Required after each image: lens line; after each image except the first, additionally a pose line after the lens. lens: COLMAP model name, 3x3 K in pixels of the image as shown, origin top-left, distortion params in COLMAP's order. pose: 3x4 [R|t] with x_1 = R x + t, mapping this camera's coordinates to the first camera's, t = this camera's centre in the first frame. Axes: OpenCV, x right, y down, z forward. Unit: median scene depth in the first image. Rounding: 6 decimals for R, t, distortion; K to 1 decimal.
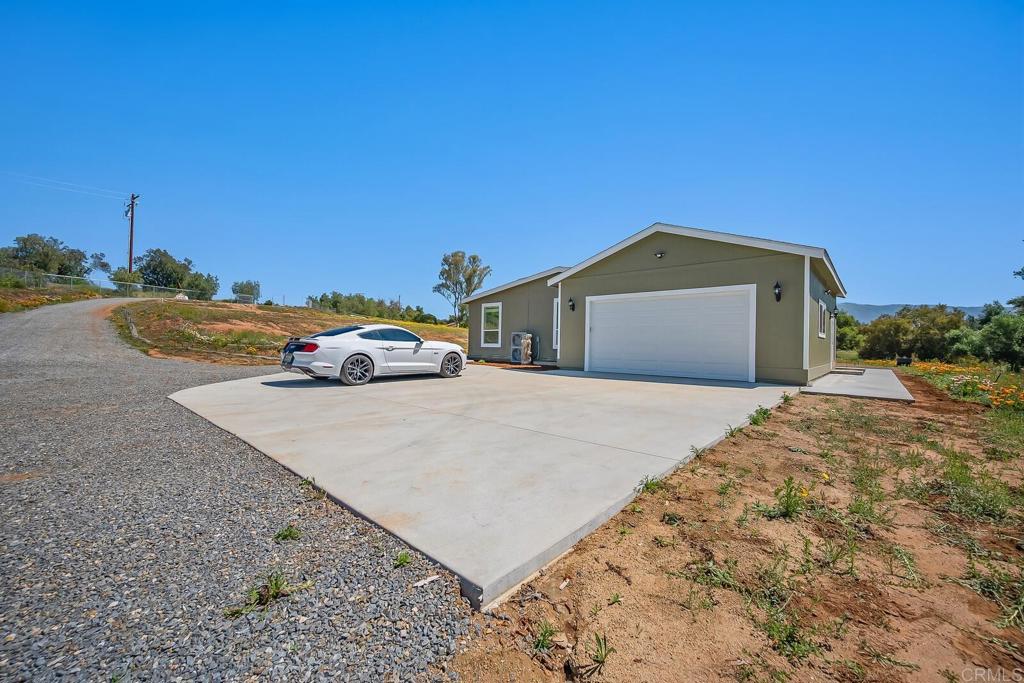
lens RADIAL K [[404.3, 0, 509.4], [0, 404.3, 344.1], [0, 0, 1]] dist [0.000740, -0.000016]
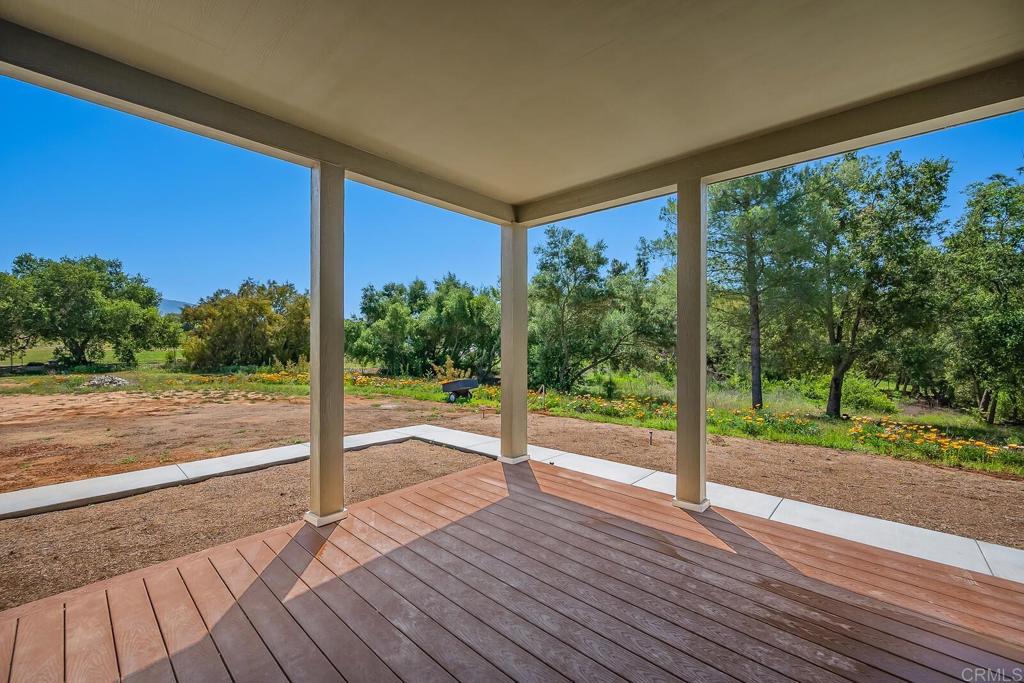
lens RADIAL K [[404.3, 0, 511.4], [0, 404.3, 341.4], [0, 0, 1]] dist [0.000740, -0.000016]
pose [[-0.002687, -0.004829, 0.999985, 0.367292], [-0.006078, 0.999970, 0.004813, -0.002356], [-0.999978, -0.006065, -0.002716, 0.657422]]
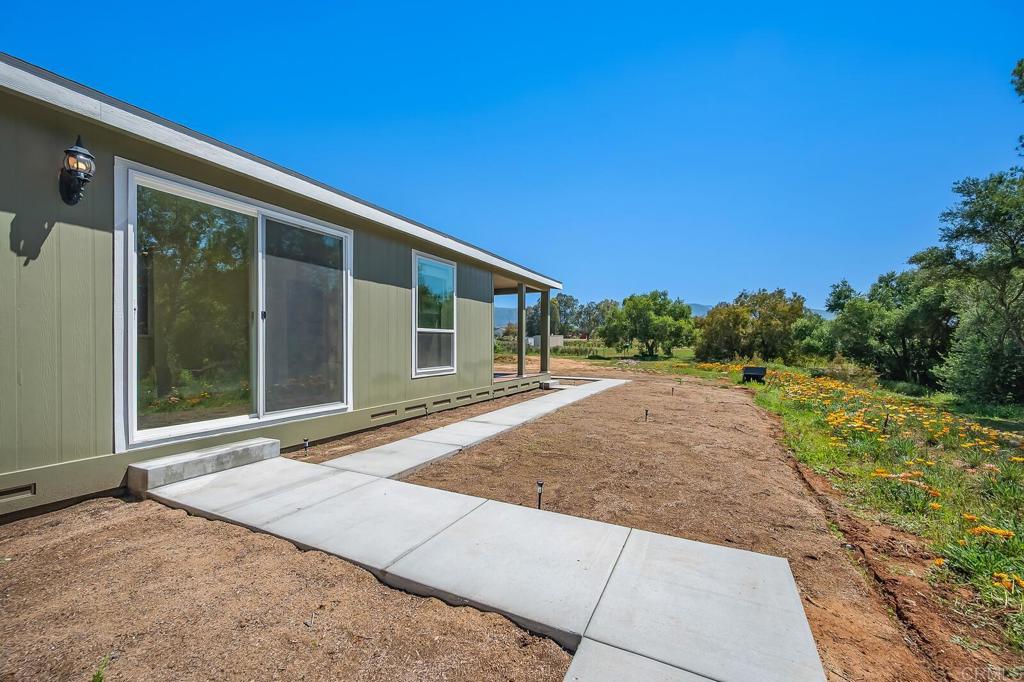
lens RADIAL K [[404.3, 0, 511.9], [0, 404.3, 342.4], [0, 0, 1]] dist [0.000740, -0.000016]
pose [[0.960814, -0.010987, 0.276976, 0.355425], [0.012463, 0.999916, -0.003567, 0.003425], [-0.276913, 0.006879, 0.960870, 0.400993]]
